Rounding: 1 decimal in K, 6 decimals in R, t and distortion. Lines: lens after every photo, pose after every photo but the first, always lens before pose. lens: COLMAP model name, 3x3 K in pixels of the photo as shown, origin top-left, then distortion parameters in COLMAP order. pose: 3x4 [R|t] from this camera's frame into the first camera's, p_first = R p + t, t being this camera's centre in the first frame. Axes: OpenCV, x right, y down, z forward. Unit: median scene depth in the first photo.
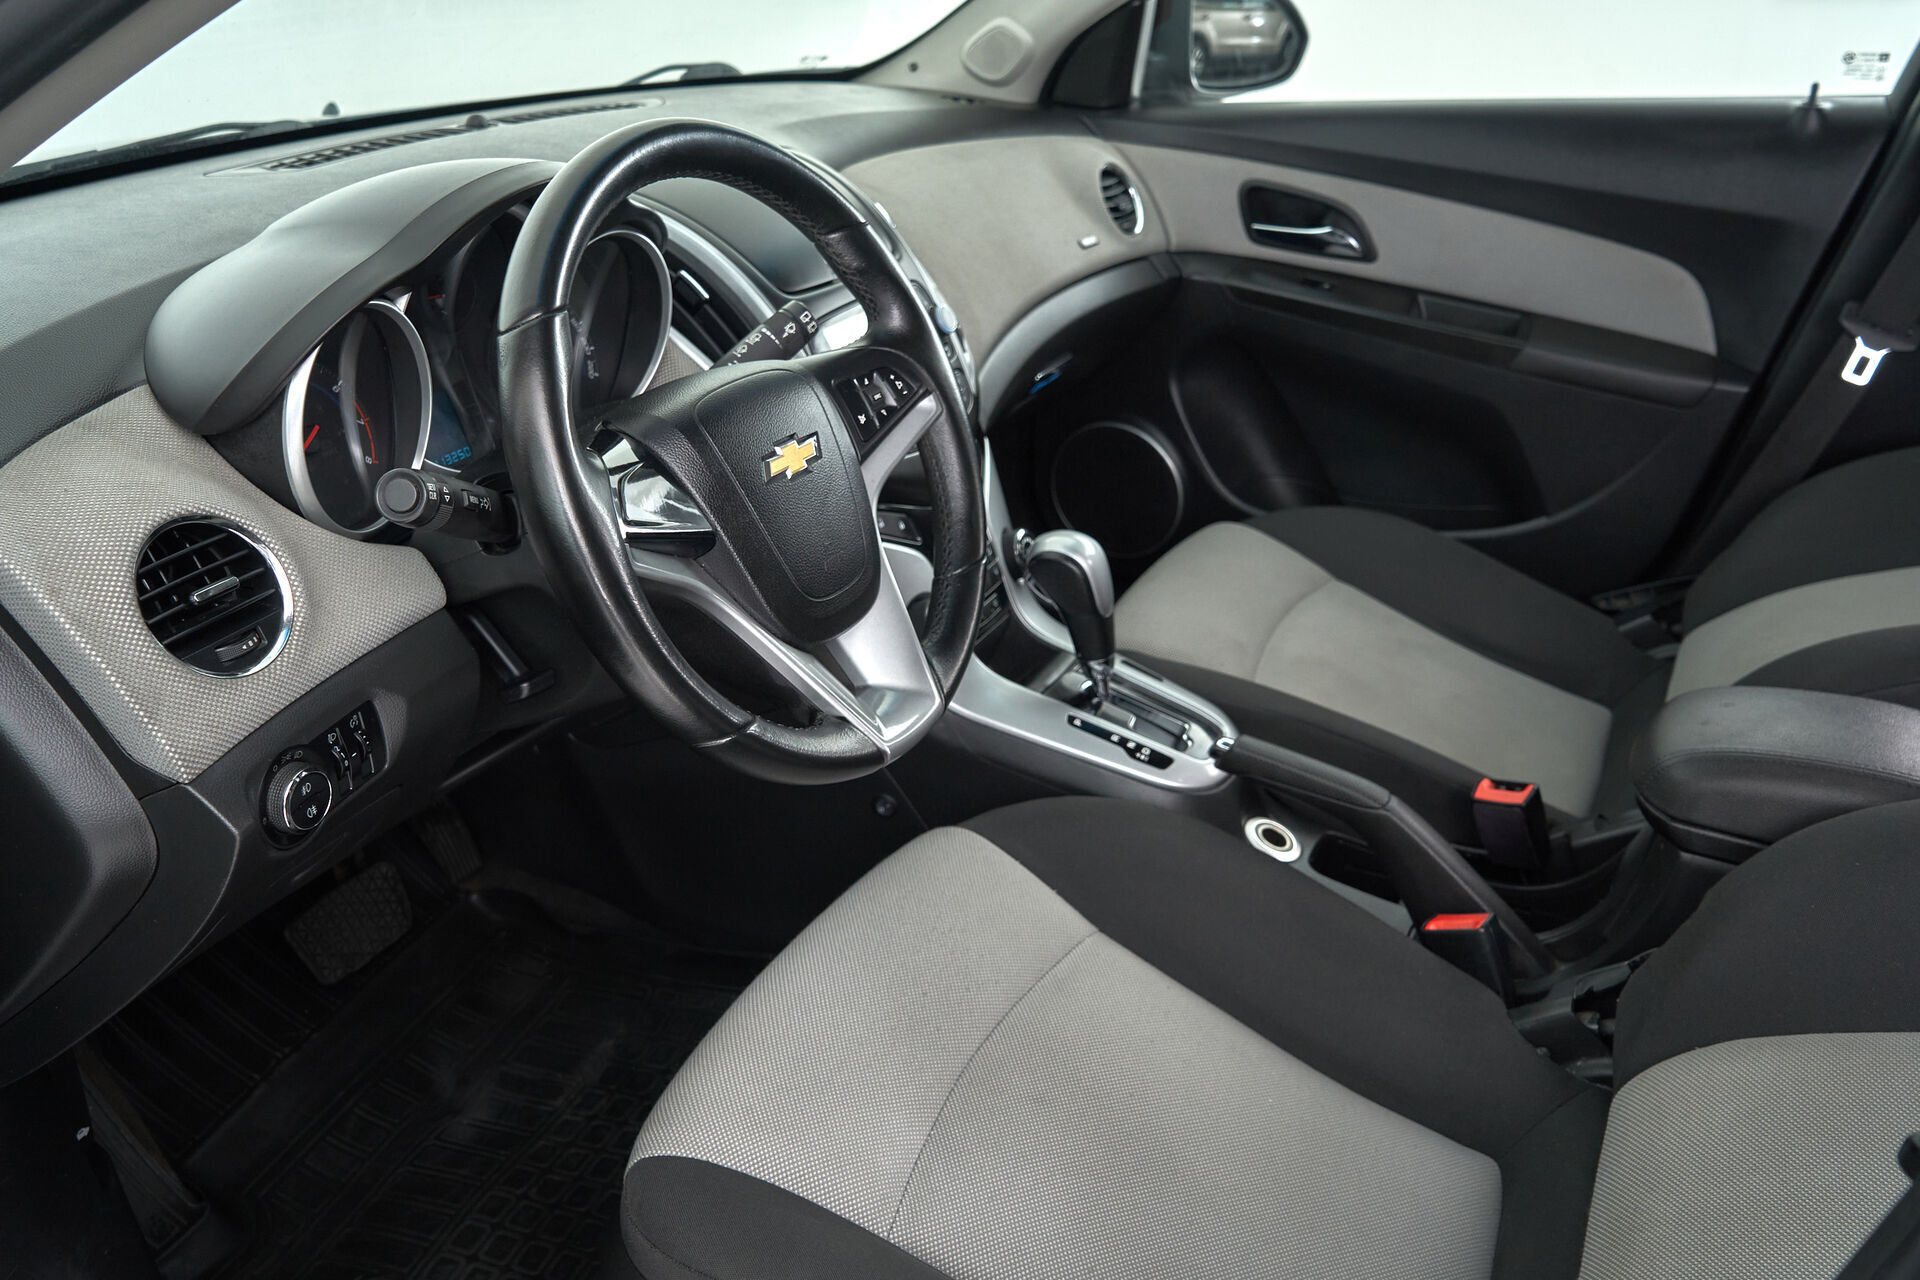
lens RADIAL K [[1573.2, 0, 960.0], [0, 1573.2, 640.0], [0, 0, 1]] dist [0.011564, -0.002285]
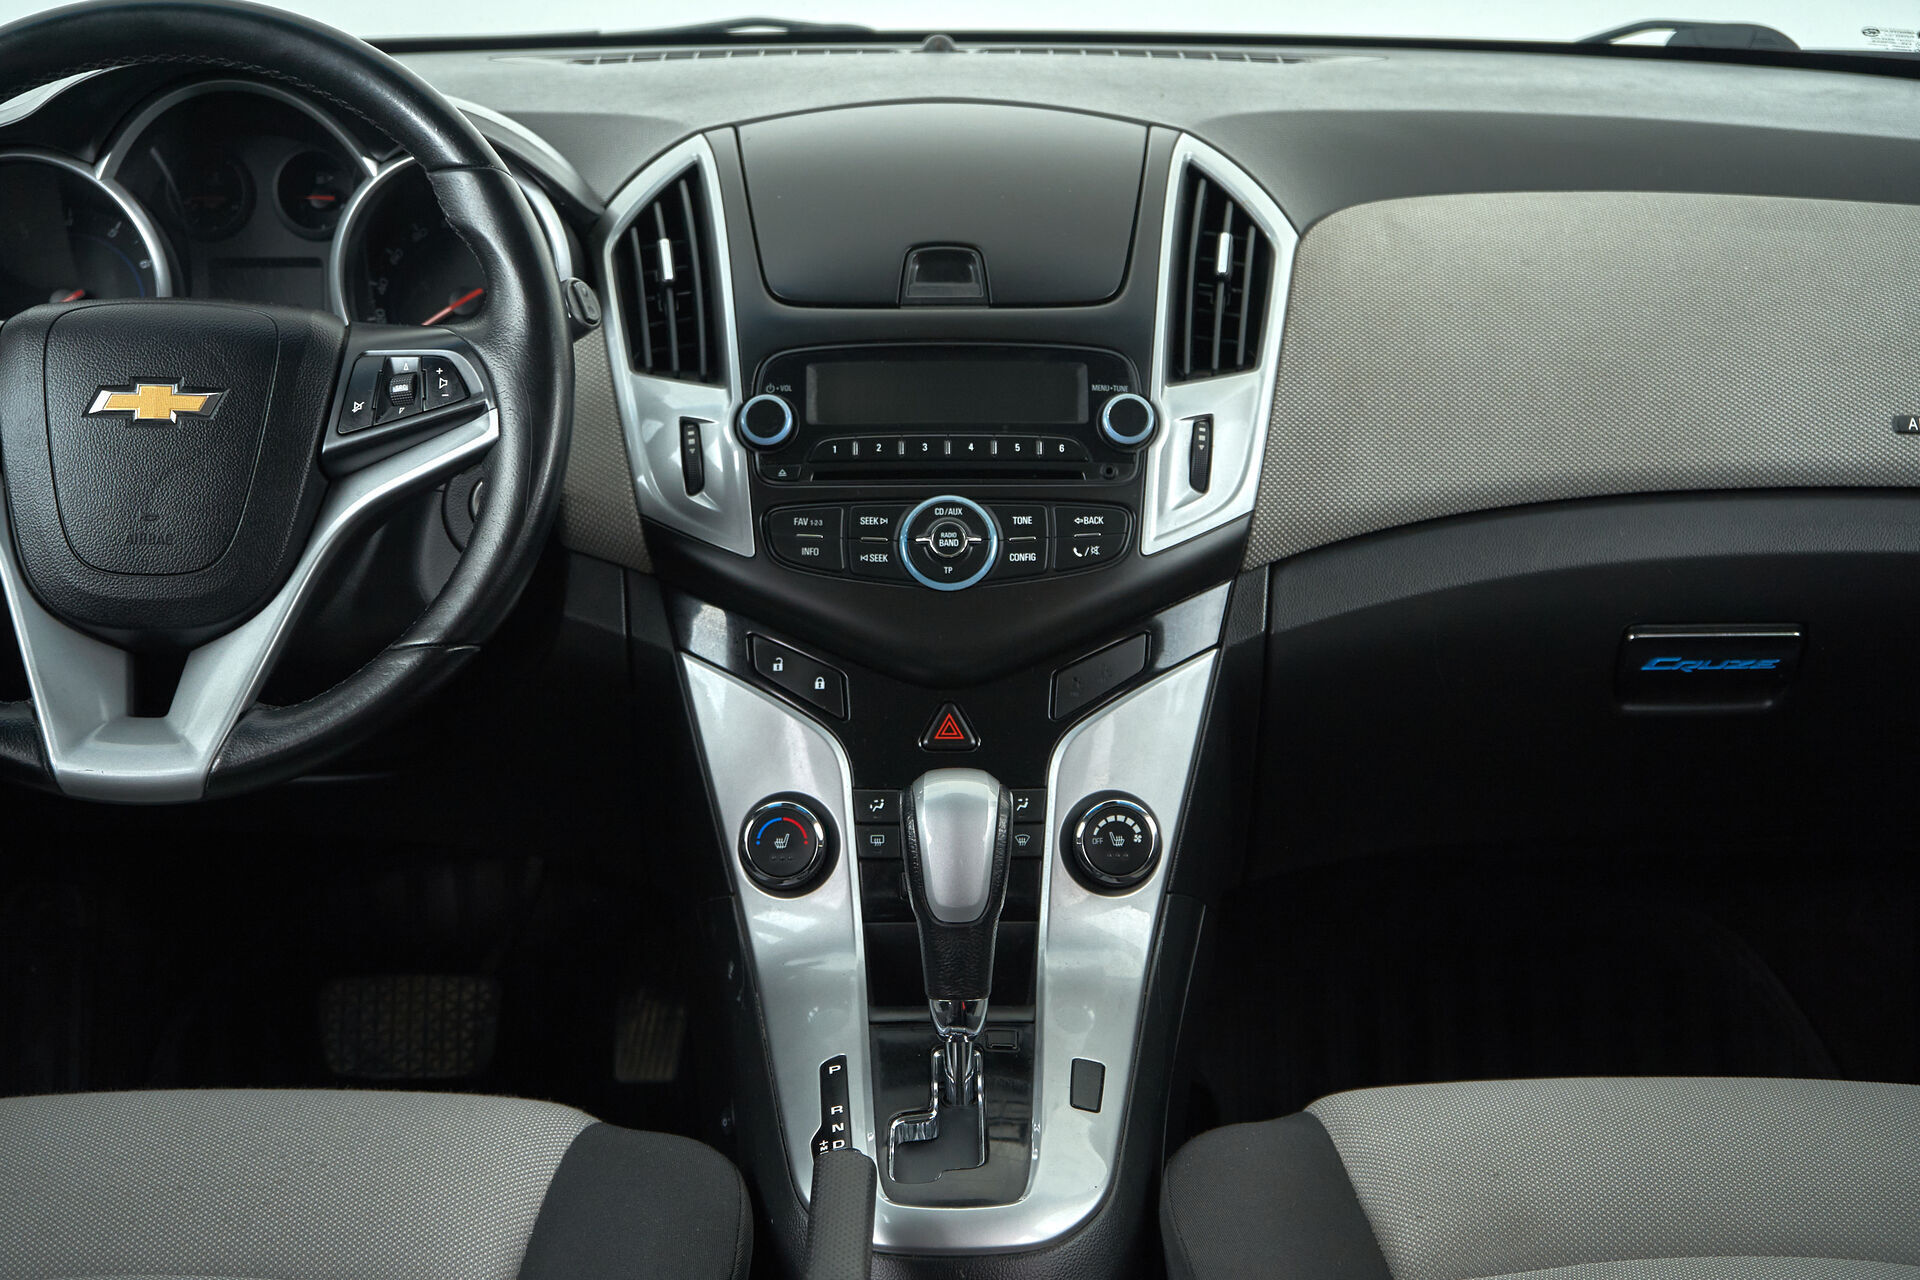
lens RADIAL K [[3489.9, 0, 960.0], [0, 3489.9, 640.0], [0, 0, 1]] dist [0.034079, 0.131105]
pose [[0.456633, 0.229668, -0.859499, 0.829606], [-0.379140, 0.924219, 0.045533, -0.122487], [0.804823, 0.305078, 0.509105, 0.230031]]
